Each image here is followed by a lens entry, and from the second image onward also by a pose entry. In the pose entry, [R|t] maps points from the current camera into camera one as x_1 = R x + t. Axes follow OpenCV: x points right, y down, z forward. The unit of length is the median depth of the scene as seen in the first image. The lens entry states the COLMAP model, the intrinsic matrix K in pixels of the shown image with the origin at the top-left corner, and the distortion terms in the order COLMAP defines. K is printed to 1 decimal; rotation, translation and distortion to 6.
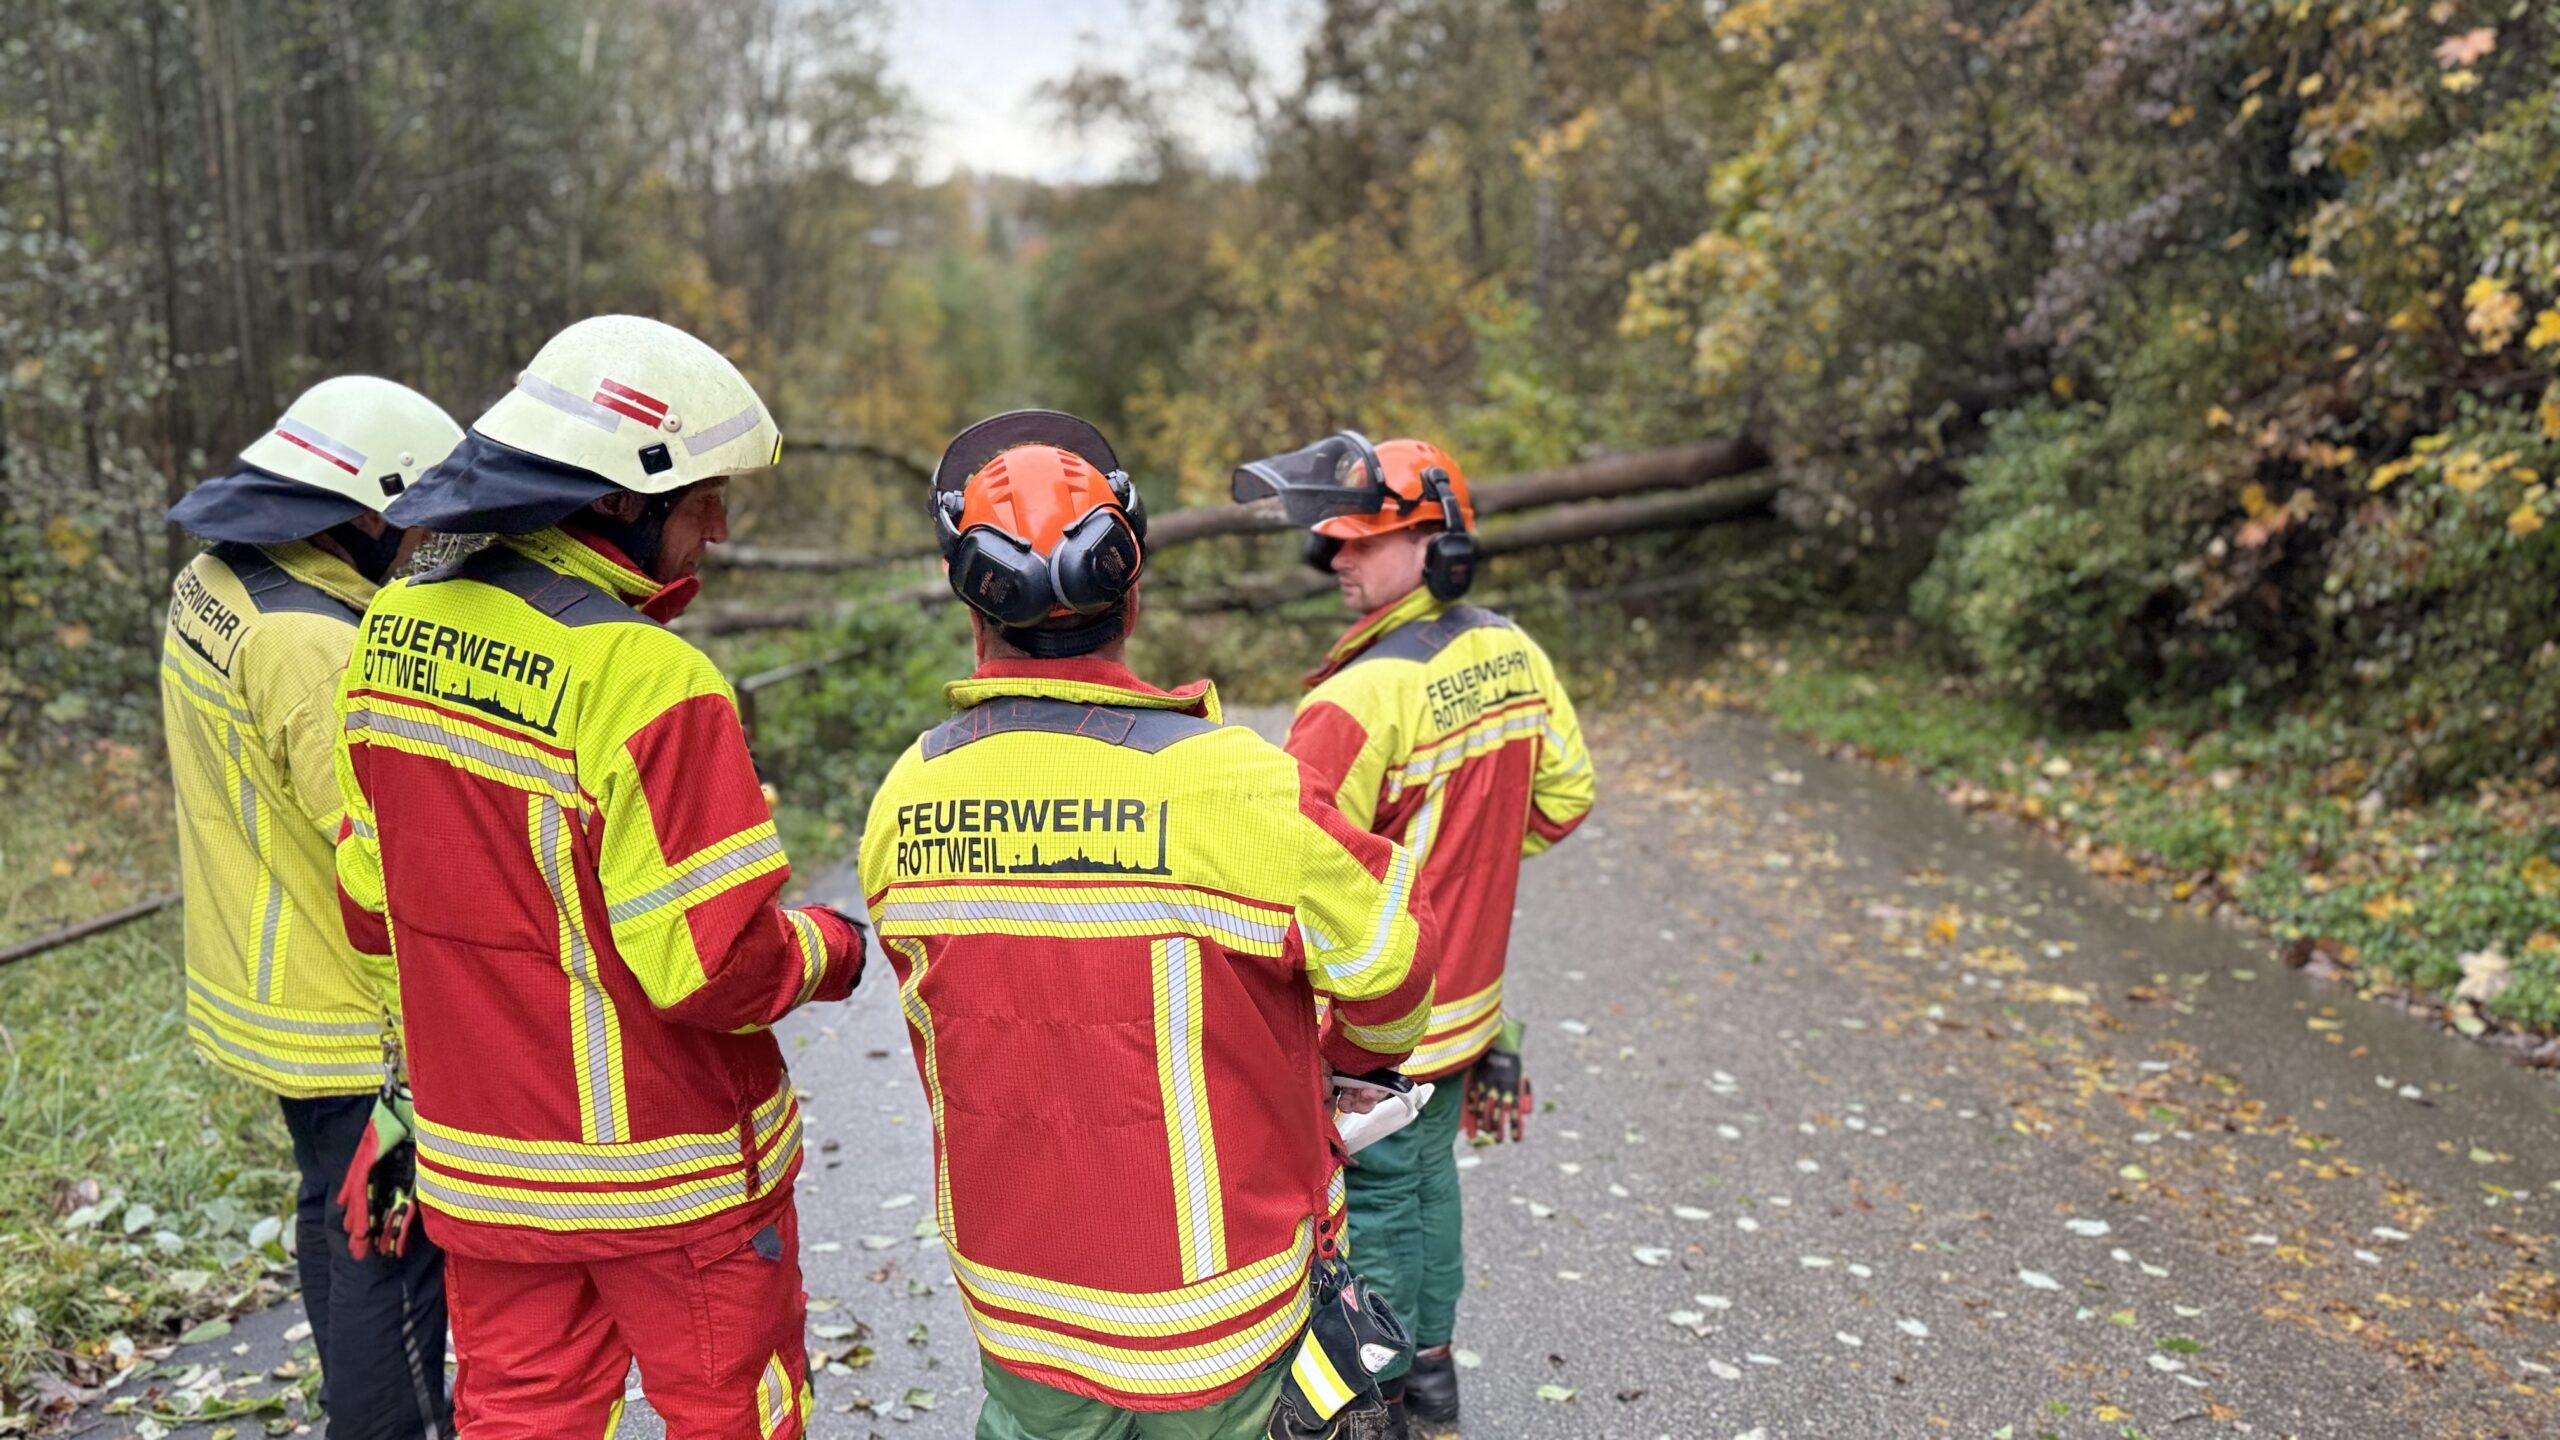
lens RADIAL K [[1829.8, 0, 1280.0], [0, 1829.8, 720.0], [0, 0, 1]] dist [0.199429, -0.422728]
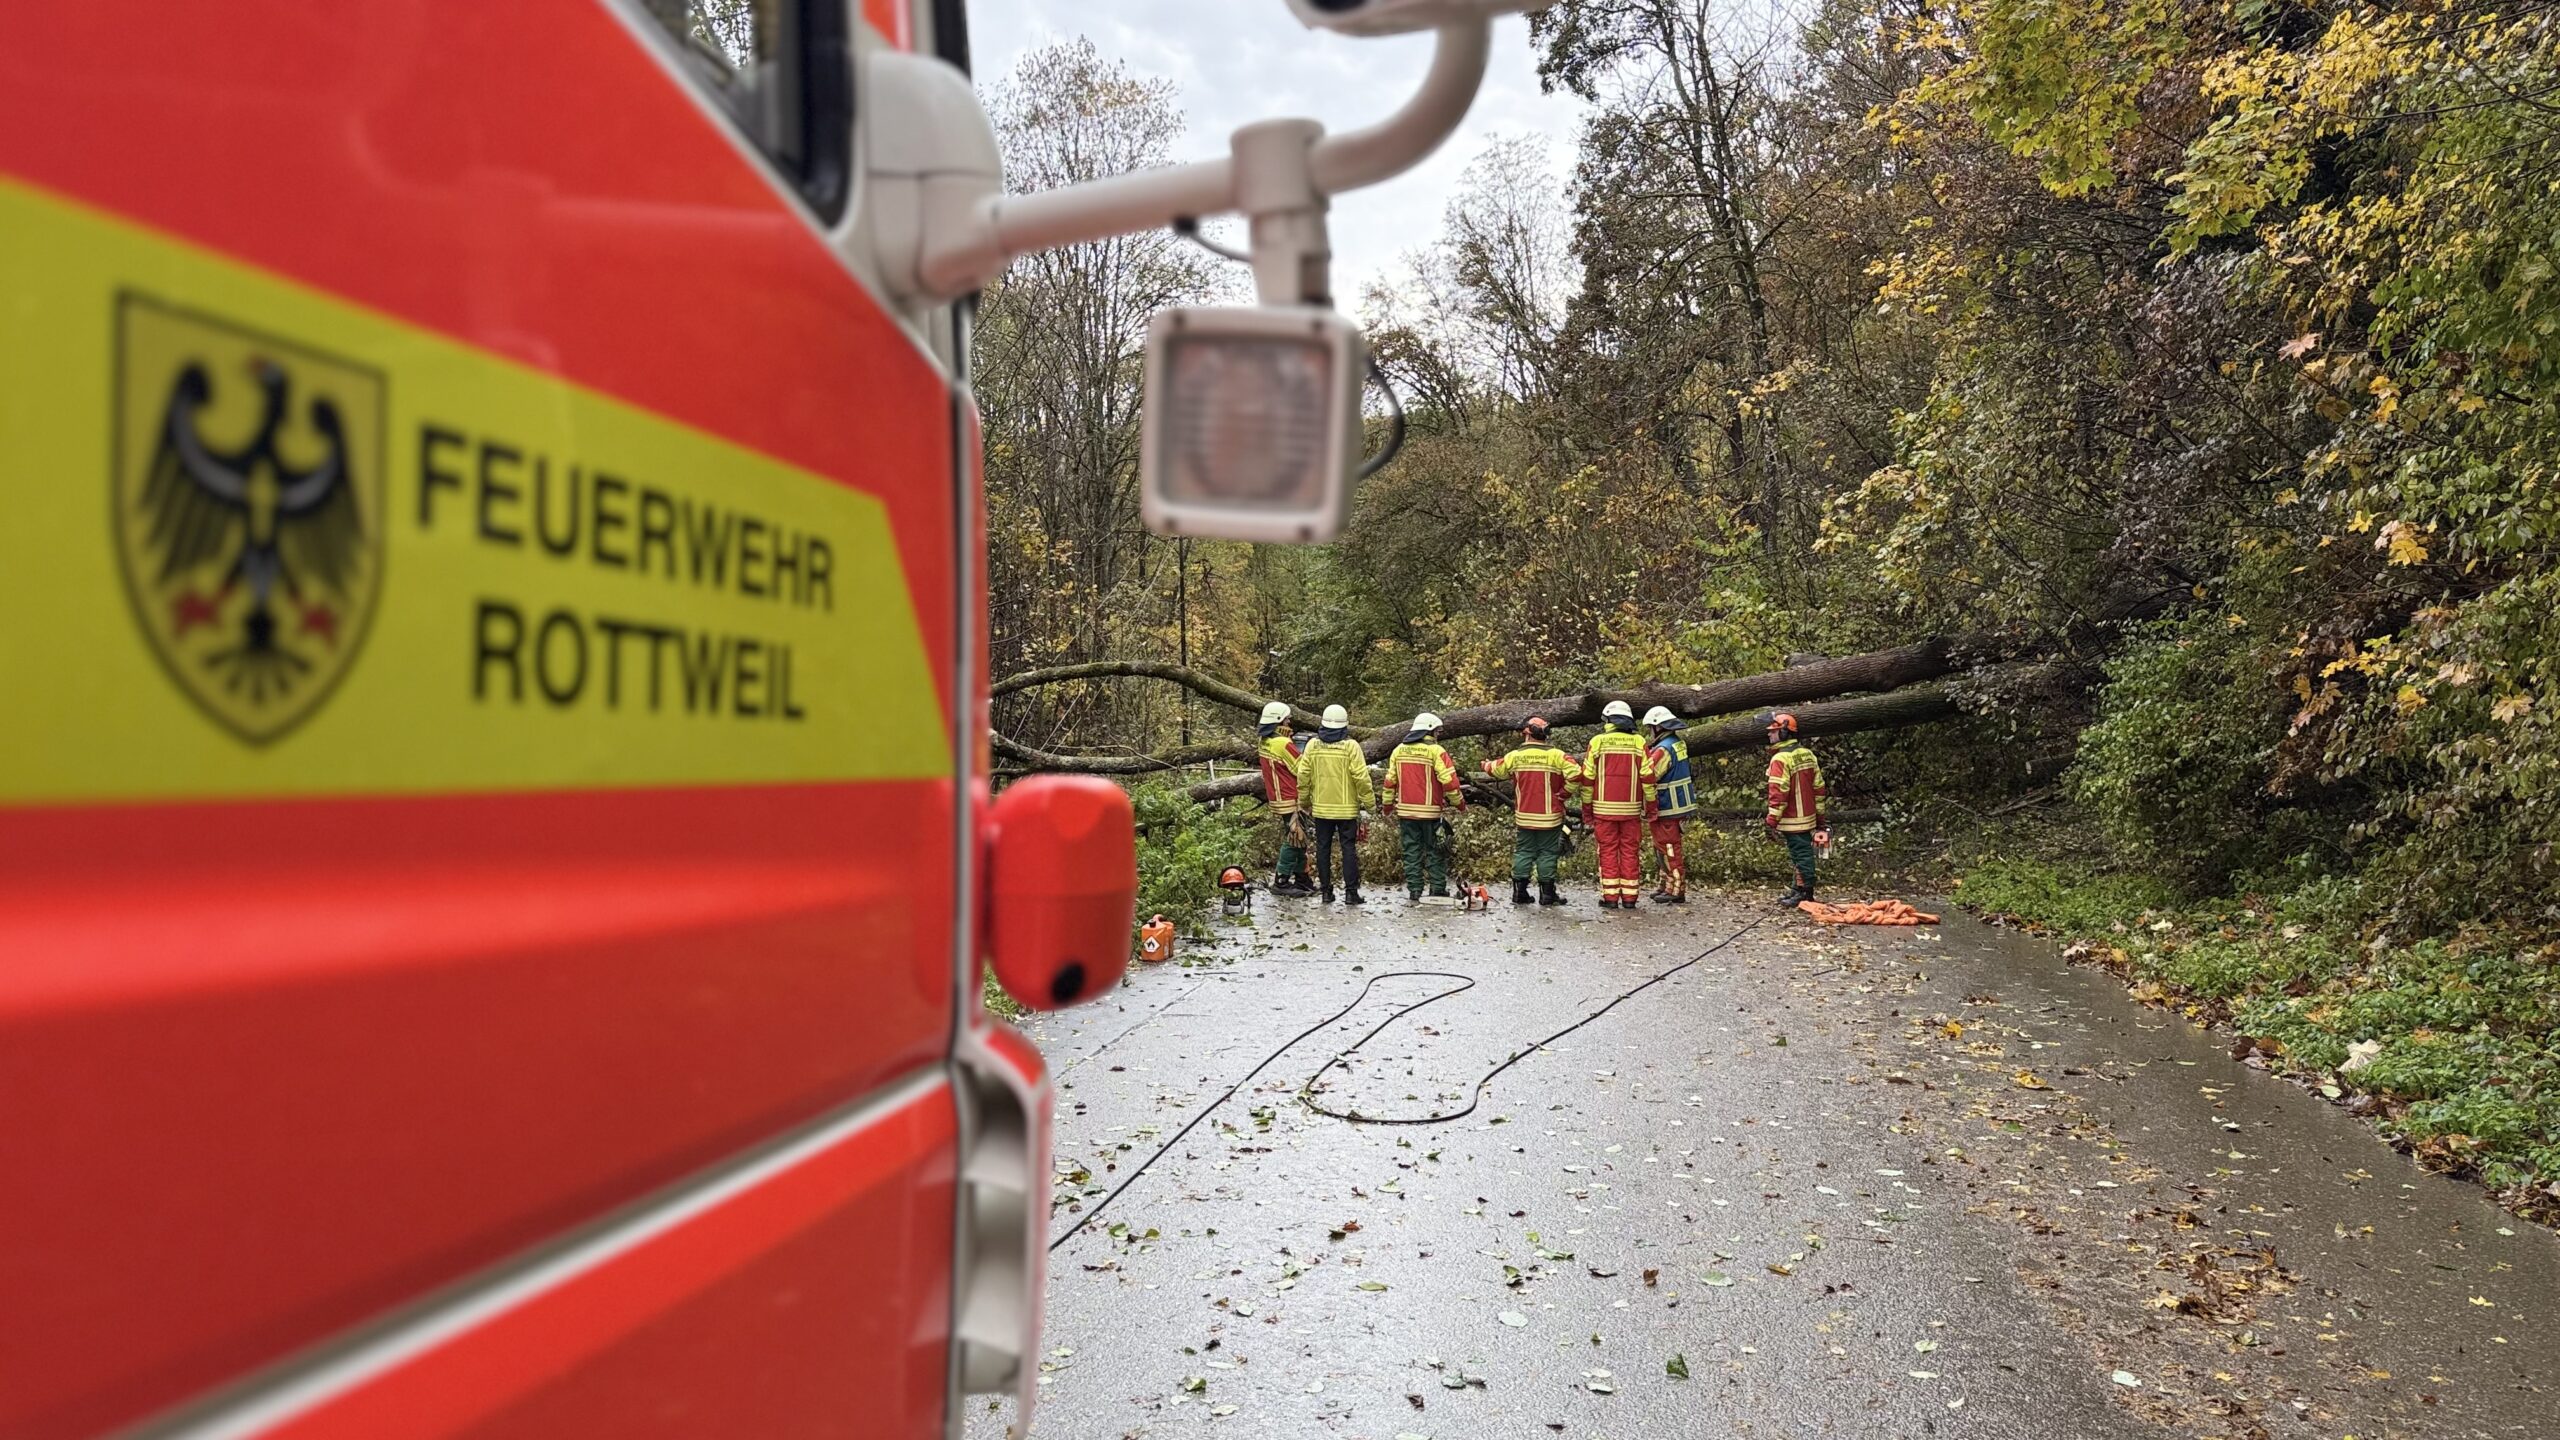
lens RADIAL K [[1829.8, 0, 1280.0], [0, 1829.8, 720.0], [0, 0, 1]] dist [0.199429, -0.422728]
pose [[0.985745, -0.015762, -0.167504, 0.053600], [-0.003532, 0.993443, -0.114271, 0.021894], [0.168207, 0.113234, 0.979227, -0.146846]]
